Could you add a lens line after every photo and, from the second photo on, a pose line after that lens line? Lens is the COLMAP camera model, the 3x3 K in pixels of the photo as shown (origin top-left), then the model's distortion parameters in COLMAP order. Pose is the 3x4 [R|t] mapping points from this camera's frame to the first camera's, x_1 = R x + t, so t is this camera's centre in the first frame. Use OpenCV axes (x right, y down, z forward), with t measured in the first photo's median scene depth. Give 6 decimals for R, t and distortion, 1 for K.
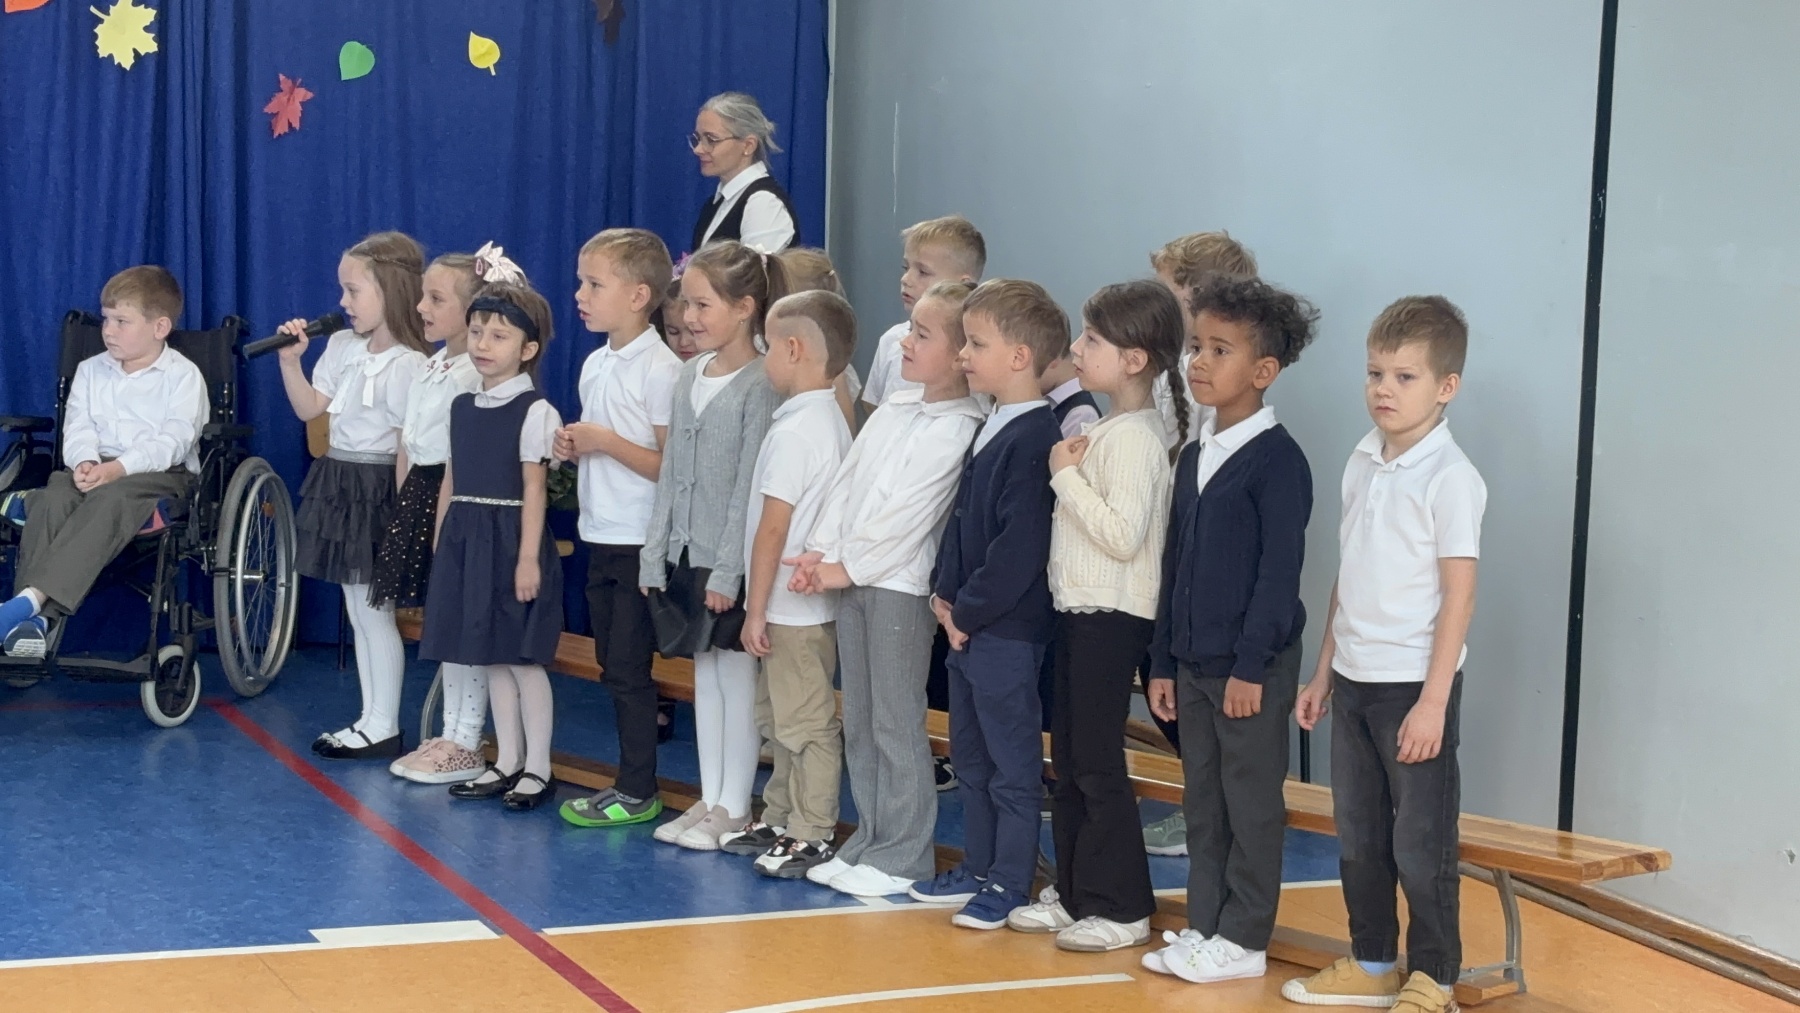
lens RADIAL K [[3530.9, 0, 900.0], [0, 3530.9, 506.5], [0, 0, 1]] dist [0.186225, -0.205077]
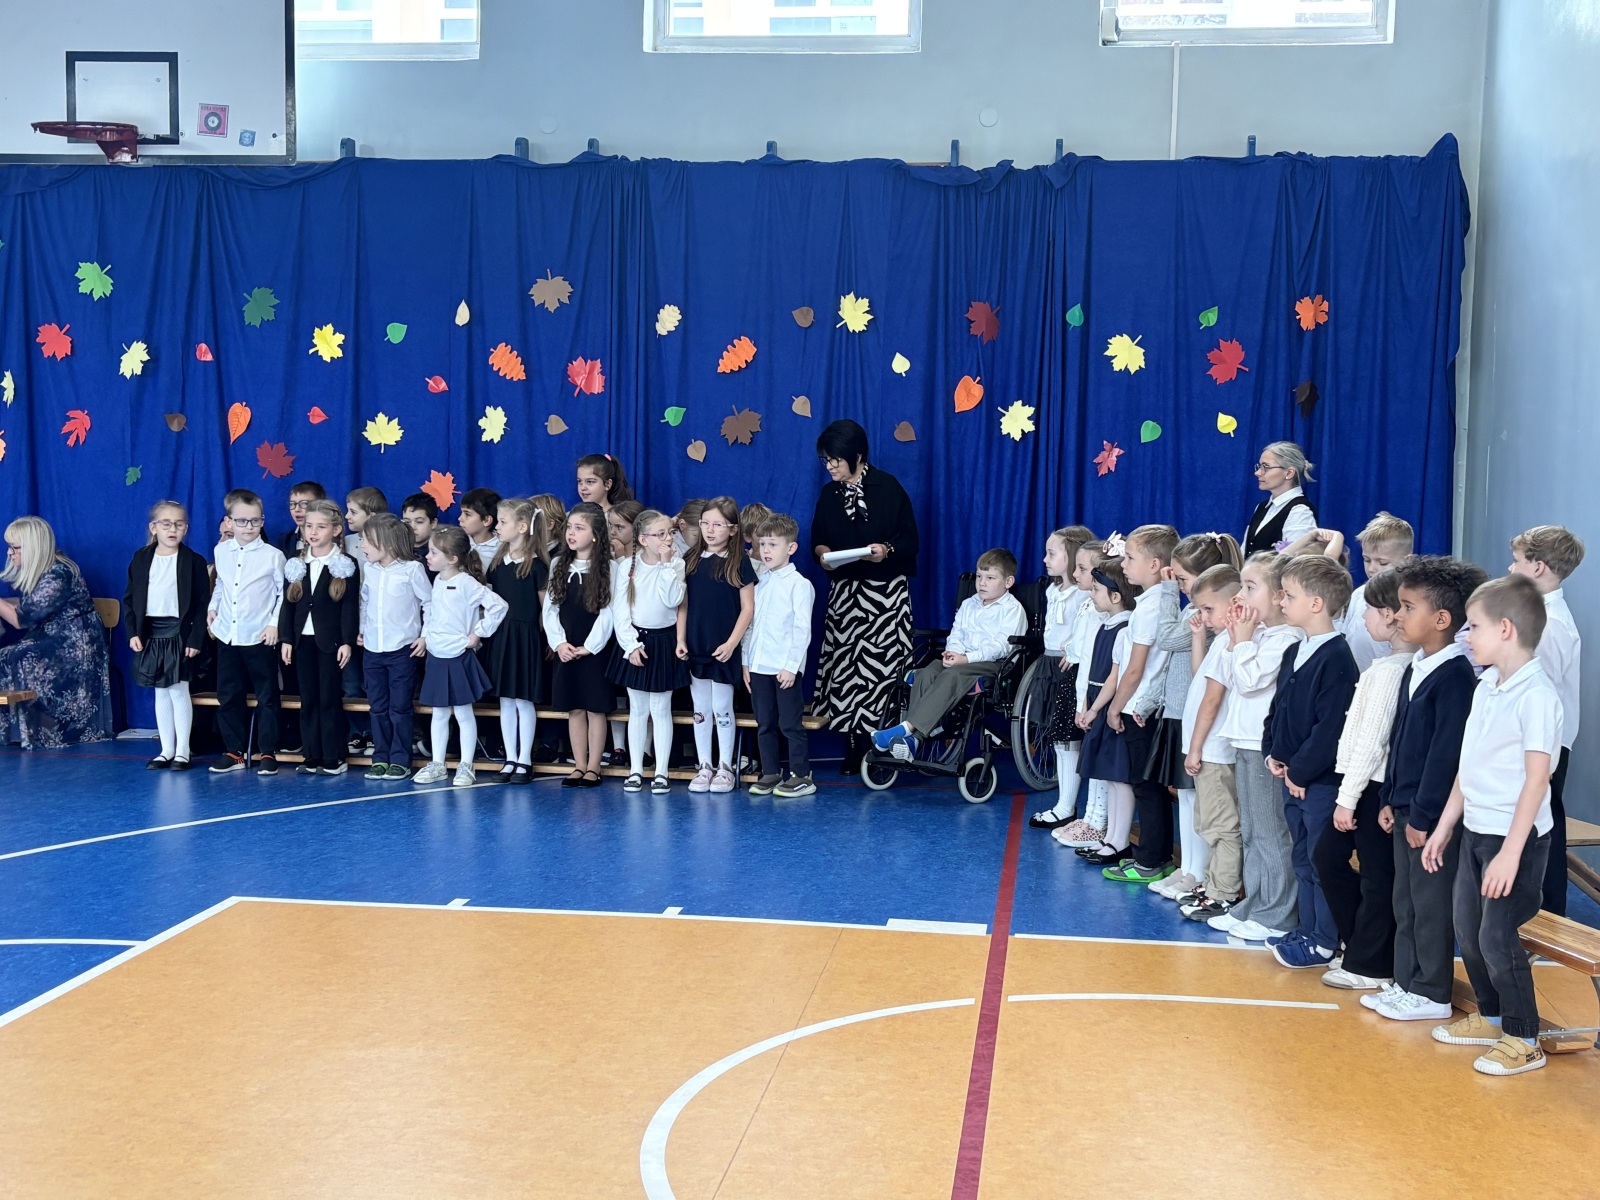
lens RADIAL K [[1957.3, 0, 800.0], [0, 1957.3, 600.0], [0, 0, 1]] dist [0.289537, -1.152589]
pose [[0.862473, 0.021353, -0.505653, 0.226669], [-0.043233, 0.998566, -0.031573, -0.005389], [0.504254, 0.049091, 0.862159, 0.094449]]
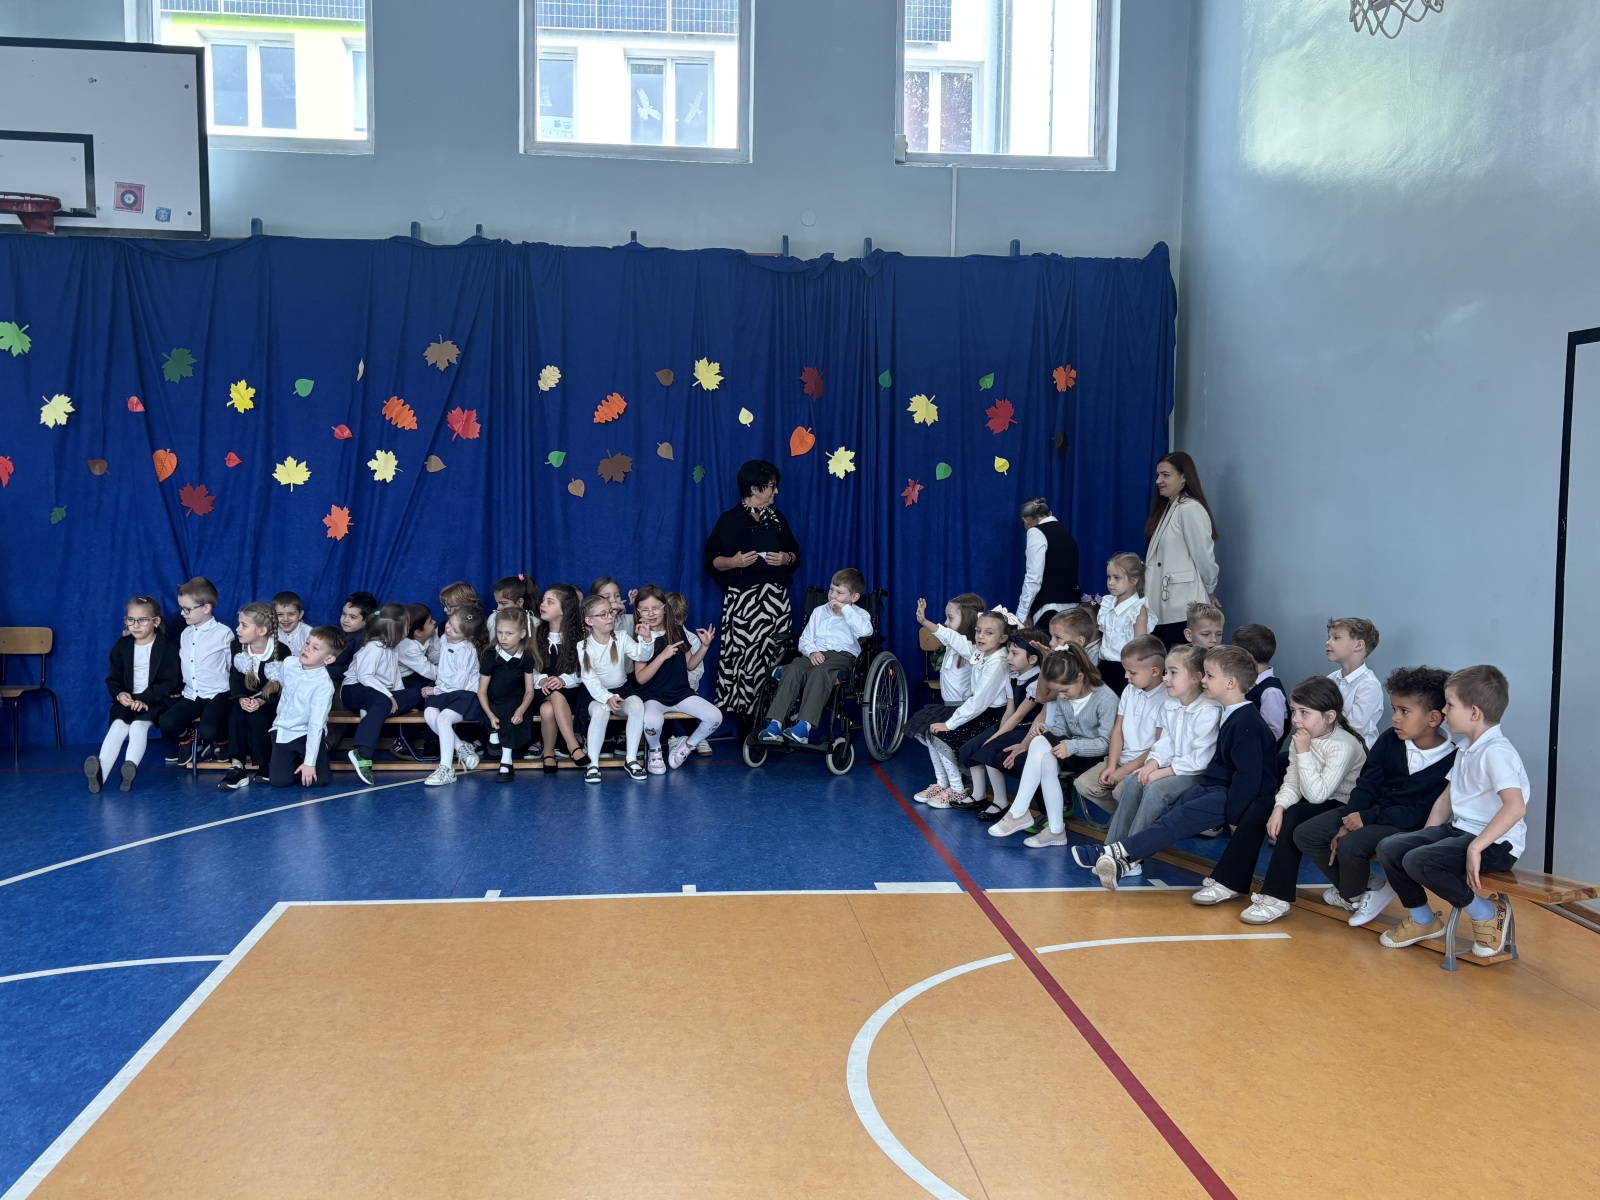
lens RADIAL K [[1469.8, 0, 795.8], [0, 1469.8, 607.9], [0, 0, 1]] dist [0.127946, -0.265997]
pose [[0.954911, -0.000325, -0.296893, 0.037587], [-0.009881, 0.999411, -0.032876, -0.010817], [0.296729, 0.034328, 0.954345, 0.118102]]
